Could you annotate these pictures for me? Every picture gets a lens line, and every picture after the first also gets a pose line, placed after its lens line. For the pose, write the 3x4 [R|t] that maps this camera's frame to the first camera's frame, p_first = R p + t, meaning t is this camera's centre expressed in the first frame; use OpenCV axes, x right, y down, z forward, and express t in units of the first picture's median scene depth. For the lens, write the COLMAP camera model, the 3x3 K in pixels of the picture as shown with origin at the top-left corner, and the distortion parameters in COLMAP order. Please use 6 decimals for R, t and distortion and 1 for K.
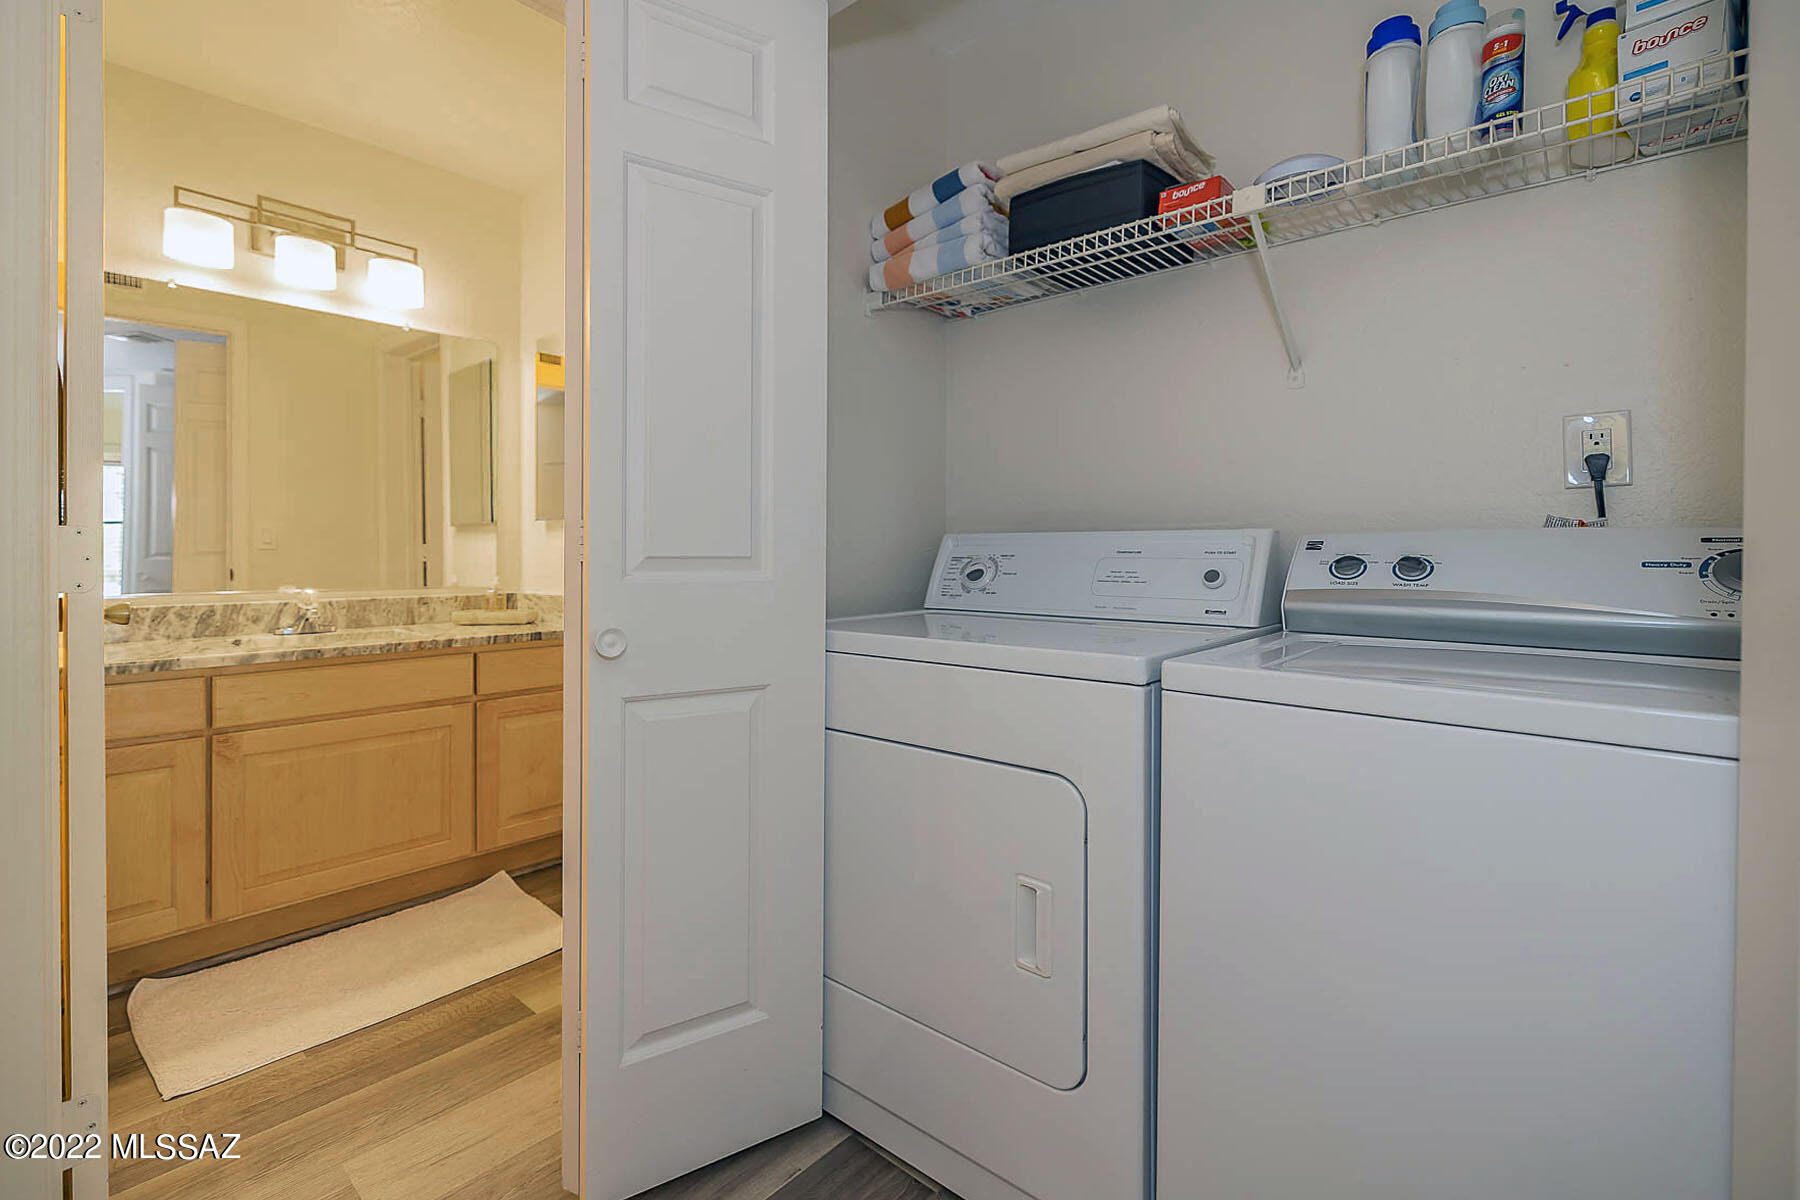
lens RADIAL K [[823.9, 0, 906.5], [0, 823.9, 588.0], [0, 0, 1]] dist [0.000241, -0.001871]
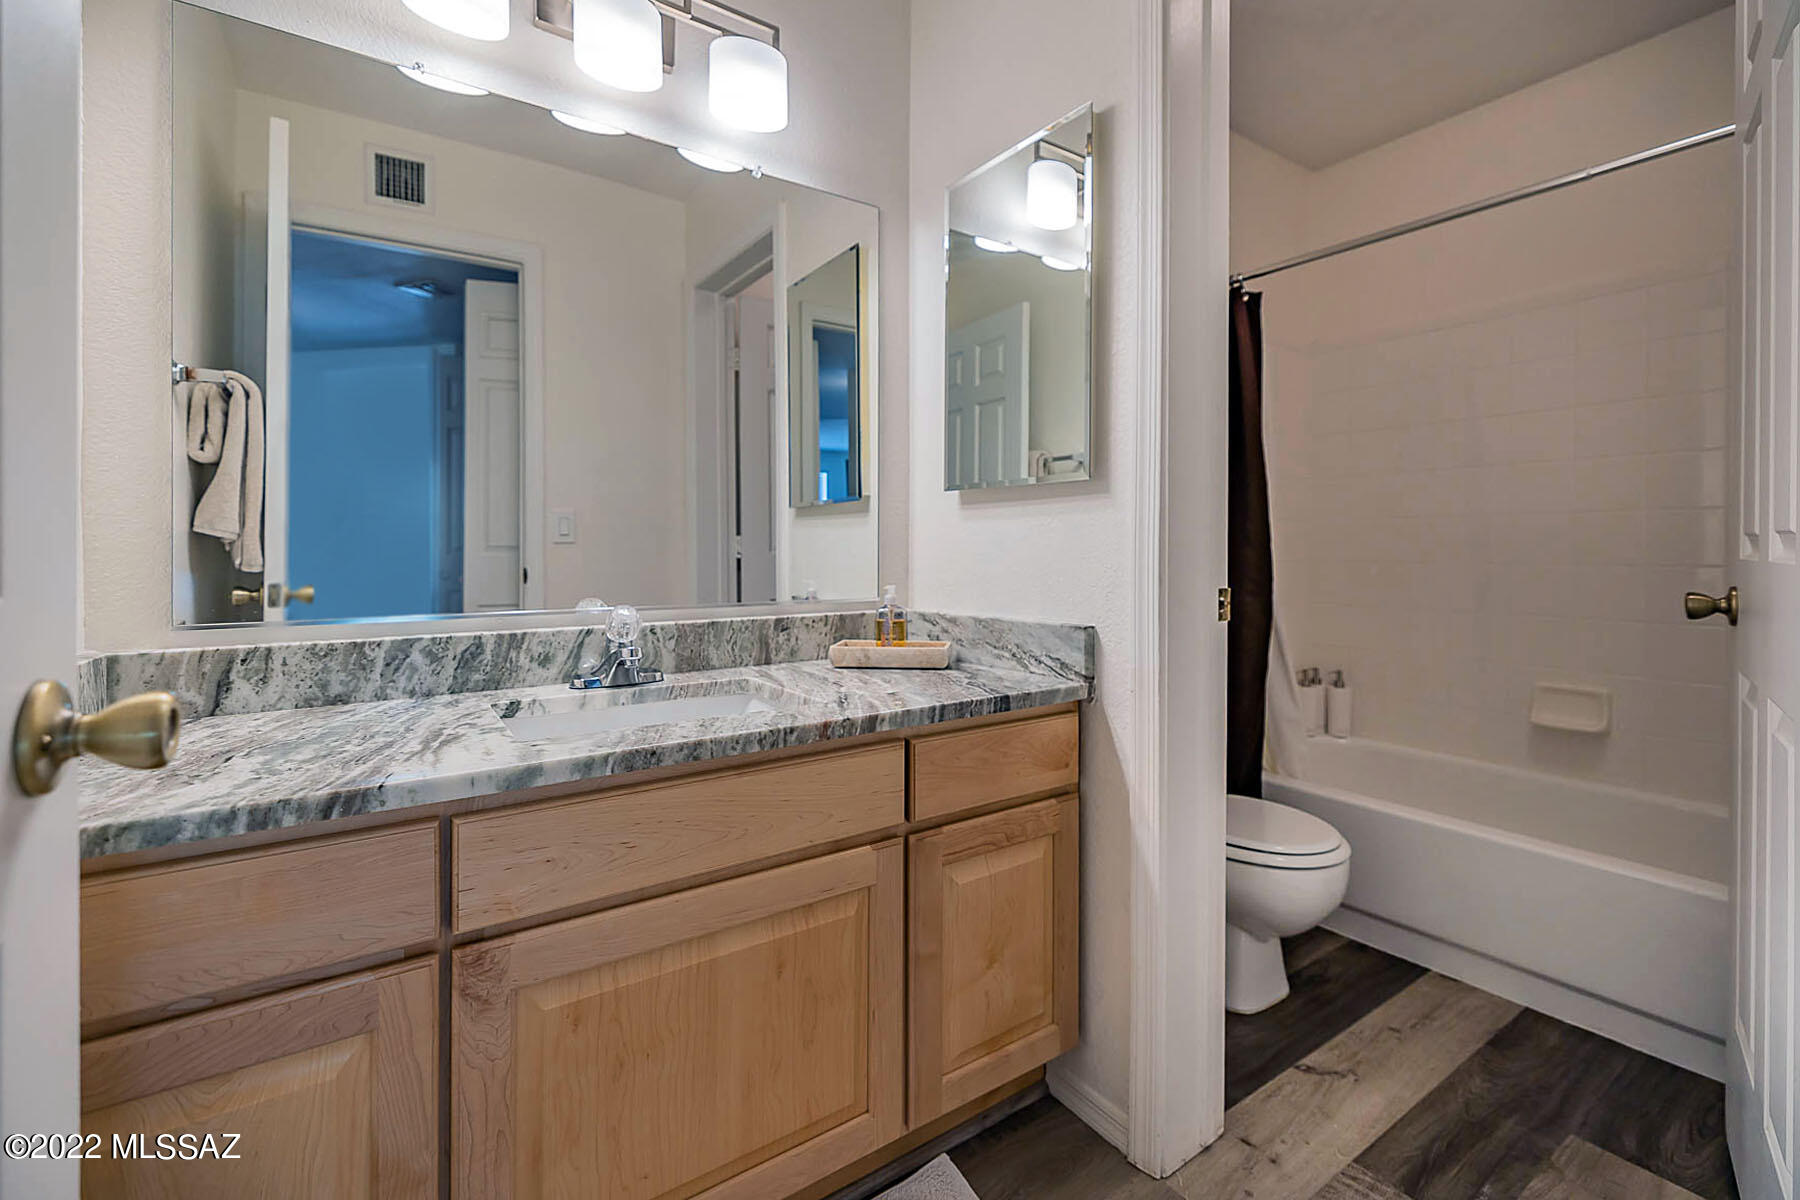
lens RADIAL K [[823.9, 0, 894.4], [0, 823.9, 596.7], [0, 0, 1]] dist [0.000241, -0.001871]
pose [[0.960521, 0.012226, -0.277938, -0.392412], [-0.008268, 0.999847, 0.015407, -0.016871], [0.278084, -0.012501, 0.960475, 0.511510]]
